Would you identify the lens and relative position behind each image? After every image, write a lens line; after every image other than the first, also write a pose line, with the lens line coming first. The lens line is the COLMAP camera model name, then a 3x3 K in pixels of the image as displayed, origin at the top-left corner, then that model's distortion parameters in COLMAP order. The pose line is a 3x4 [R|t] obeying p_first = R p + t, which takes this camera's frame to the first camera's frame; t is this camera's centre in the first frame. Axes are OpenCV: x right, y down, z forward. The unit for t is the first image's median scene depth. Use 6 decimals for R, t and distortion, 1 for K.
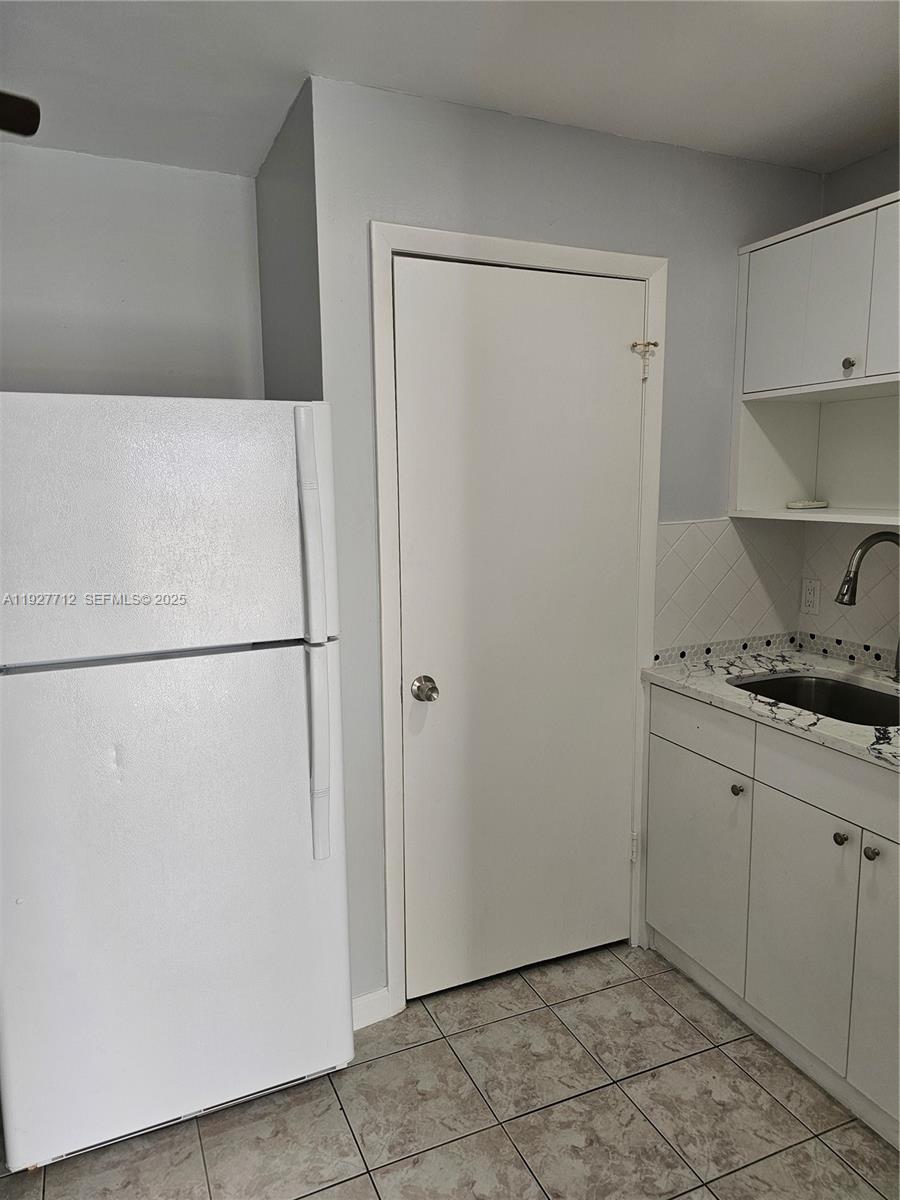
lens RADIAL K [[808.1, 0, 444.4], [0, 808.1, 598.0], [0, 0, 1]] dist [0.014309, -0.005418]
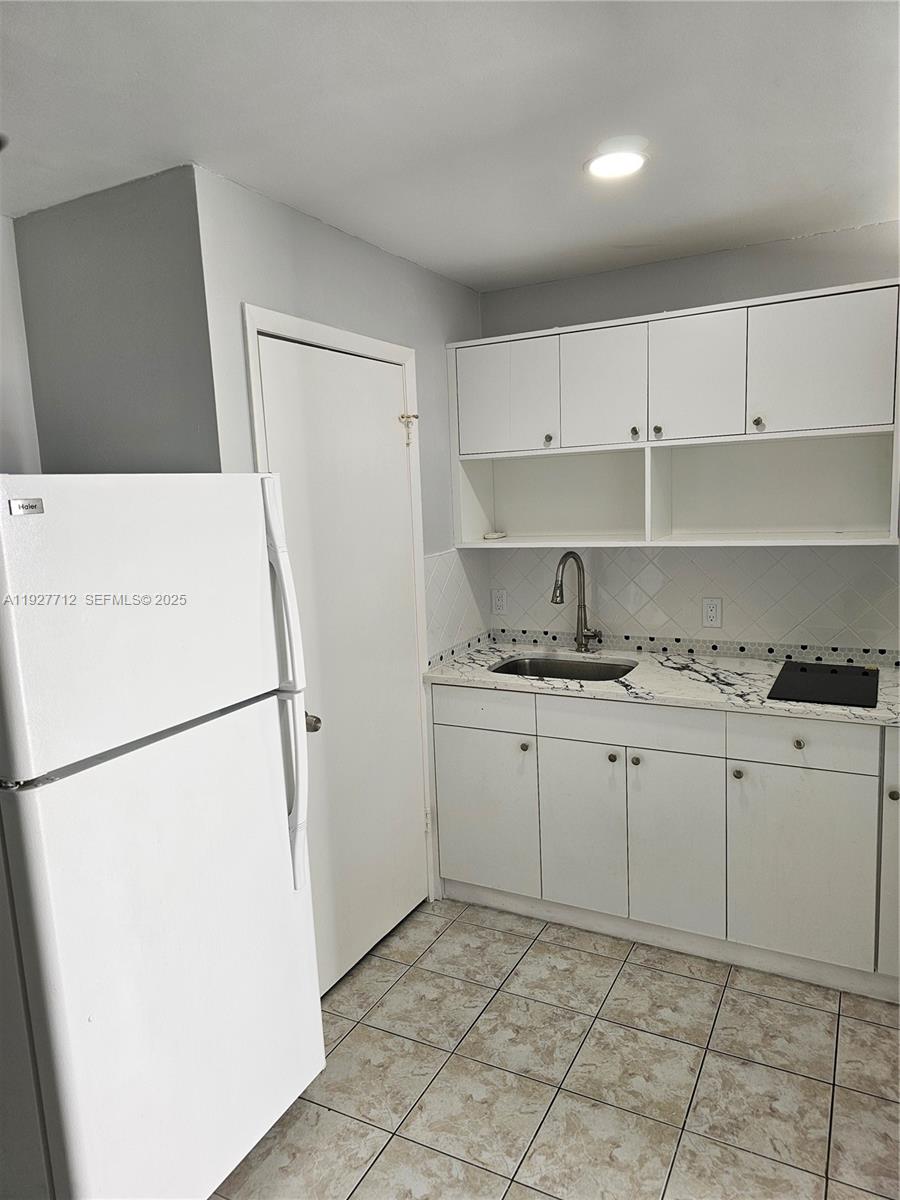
lens RADIAL K [[802.2, 0, 441.1], [0, 802.2, 606.5], [0, 0, 1]] dist [0.075063, -0.076621]
pose [[0.784825, -0.114089, 0.609125, -0.532468], [0.126156, 0.991739, 0.023208, -0.045749], [-0.606740, 0.058631, 0.792735, -0.004761]]
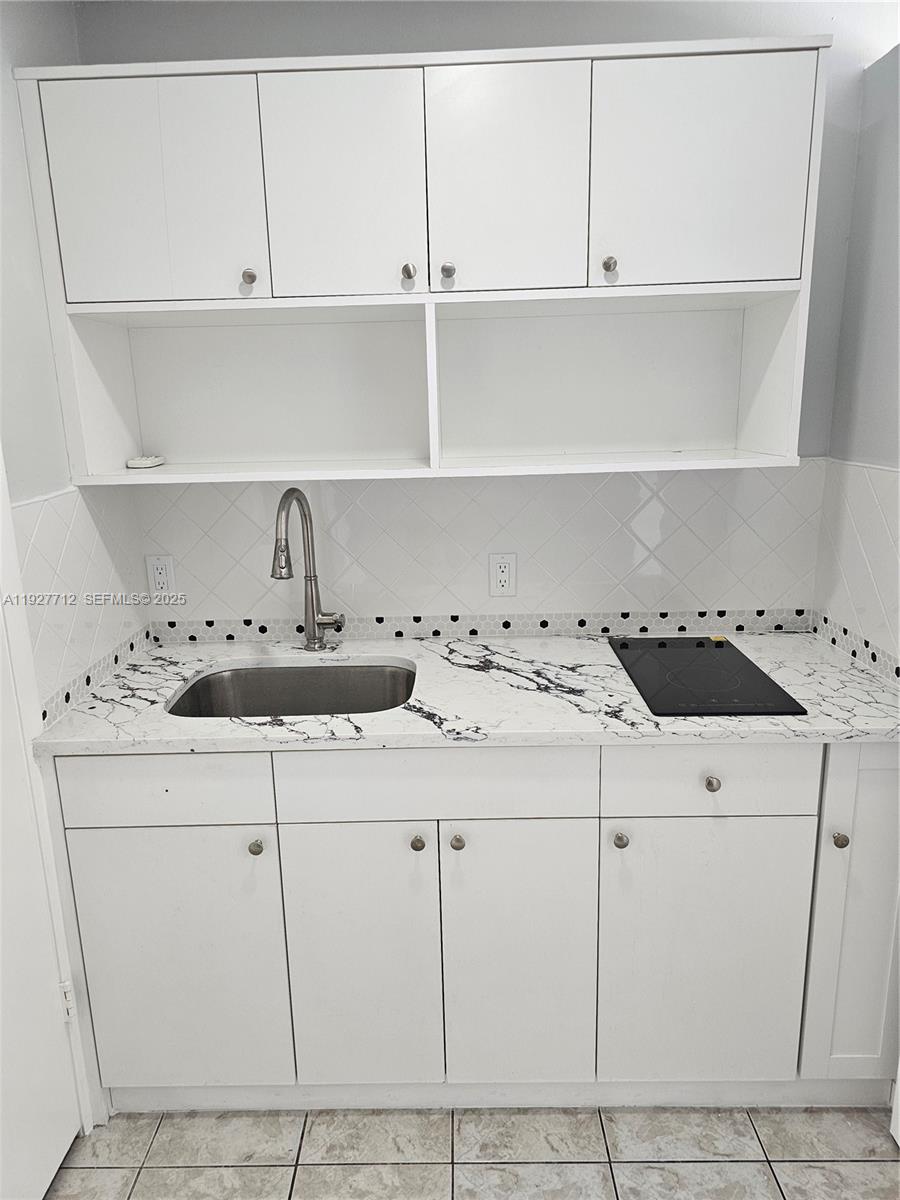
lens RADIAL K [[802.2, 0, 441.1], [0, 802.2, 606.5], [0, 0, 1]] dist [0.075063, -0.076621]
pose [[0.412350, -0.219676, 0.884143, -0.179135], [0.156466, 0.973149, 0.168817, -0.078236], [-0.897488, 0.068726, 0.435650, 0.485703]]
